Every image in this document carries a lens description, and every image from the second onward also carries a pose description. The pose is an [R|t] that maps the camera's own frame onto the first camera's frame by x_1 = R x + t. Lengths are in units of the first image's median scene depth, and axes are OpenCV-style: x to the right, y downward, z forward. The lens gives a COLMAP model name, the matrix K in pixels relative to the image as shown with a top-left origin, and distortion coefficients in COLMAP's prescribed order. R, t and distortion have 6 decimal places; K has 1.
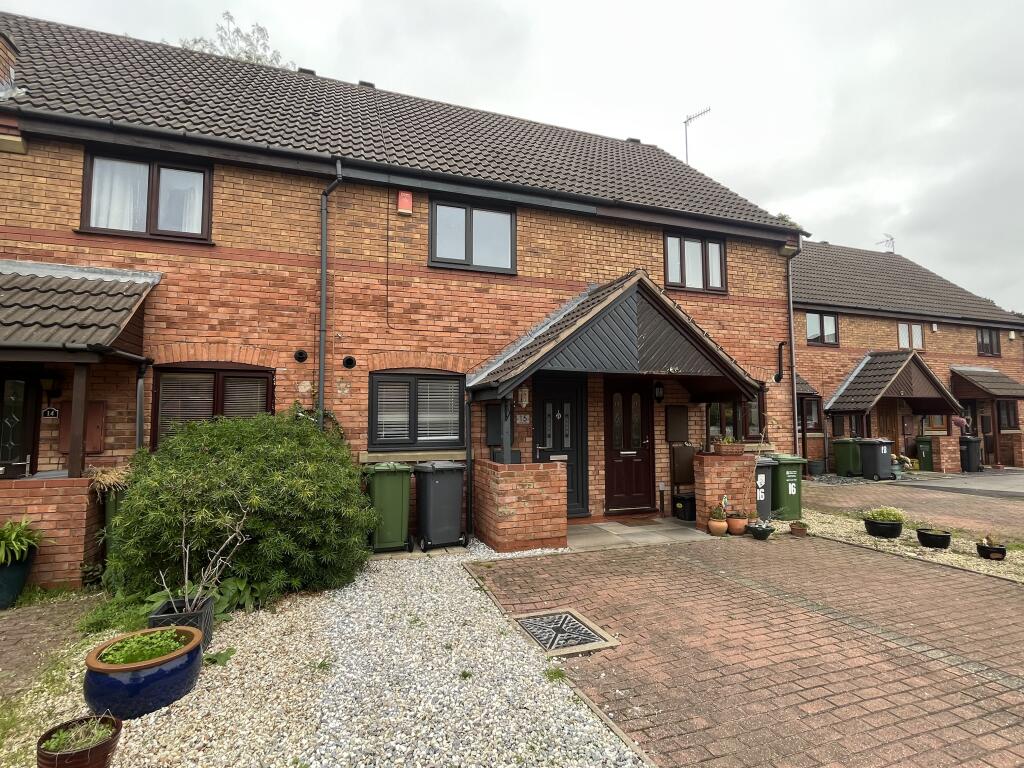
lens RADIAL K [[510.3, 0, 512.0], [0, 510.3, 384.0], [0, 0, 1]] dist [-0.004468, -0.000560]
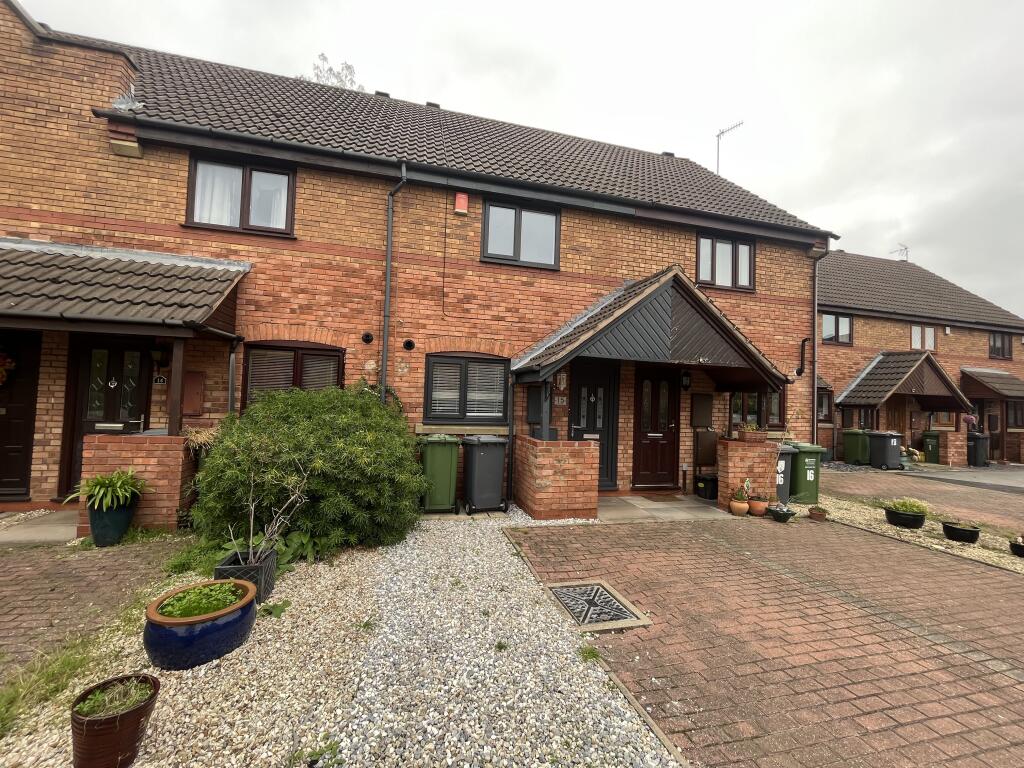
lens RADIAL K [[412.9, 0, 512.0], [0, 412.9, 384.0], [0, 0, 1]] dist [-0.003780, -0.000422]
pose [[0.995753, 0.035036, -0.085144, -0.009614], [-0.032515, 0.998996, 0.030823, 0.009141], [0.086138, -0.027923, 0.995892, 0.107758]]
